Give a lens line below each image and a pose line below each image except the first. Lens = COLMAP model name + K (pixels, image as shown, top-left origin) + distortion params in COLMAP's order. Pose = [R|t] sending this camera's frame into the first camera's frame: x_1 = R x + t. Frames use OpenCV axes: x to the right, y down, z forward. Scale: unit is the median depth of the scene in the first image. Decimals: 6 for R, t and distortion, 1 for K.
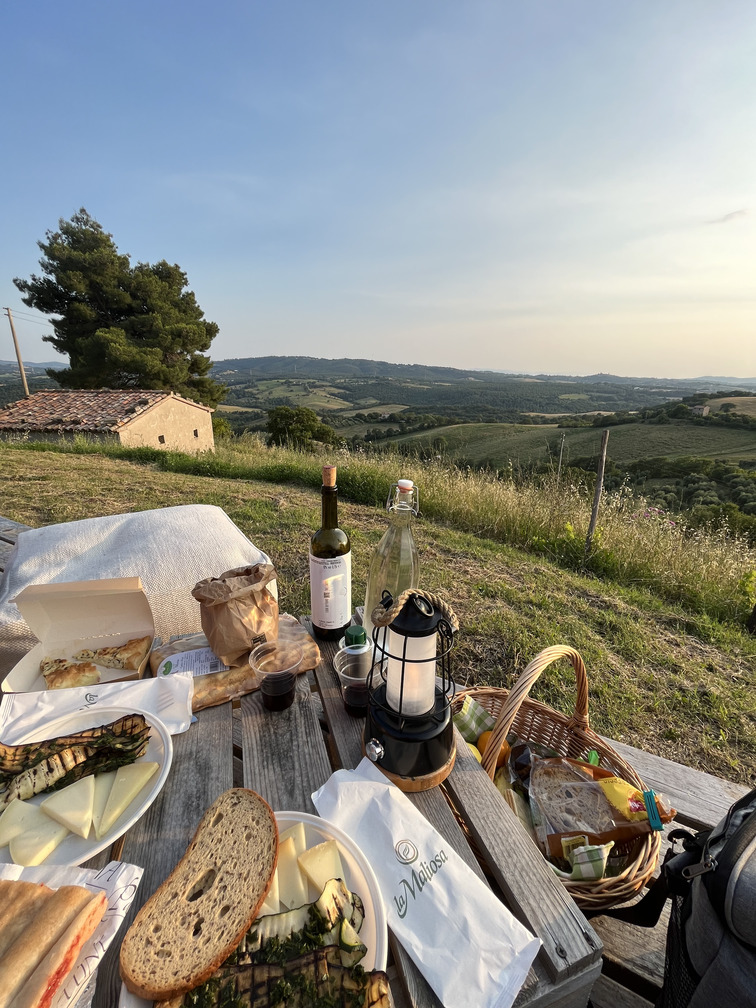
lens RADIAL K [[413.6, 0, 378.0], [0, 413.6, 504.0], [0, 0, 1]] dist [-0.002105, -0.000627]
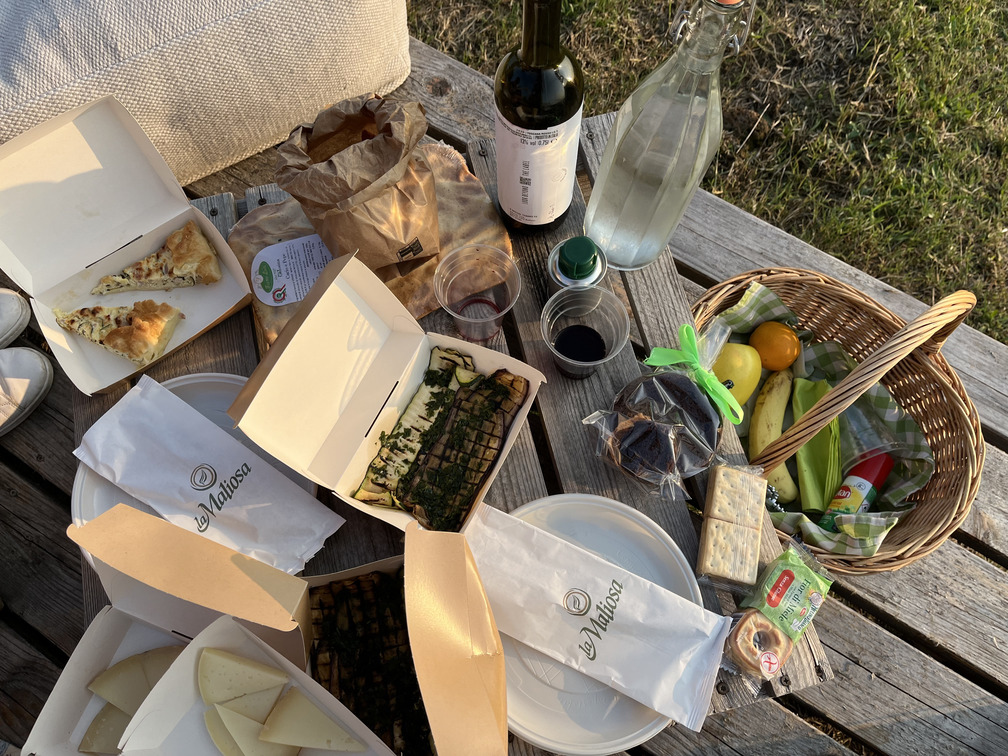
lens RADIAL K [[771.2, 0, 504.0], [0, 771.2, 378.0], [0, 0, 1]] dist [0.010062, 0.001724]
pose [[0.995433, 0.070575, -0.064283, -0.074018], [0.008523, 0.604988, 0.796189, -0.410524], [0.095082, -0.793100, 0.601624, 0.221612]]
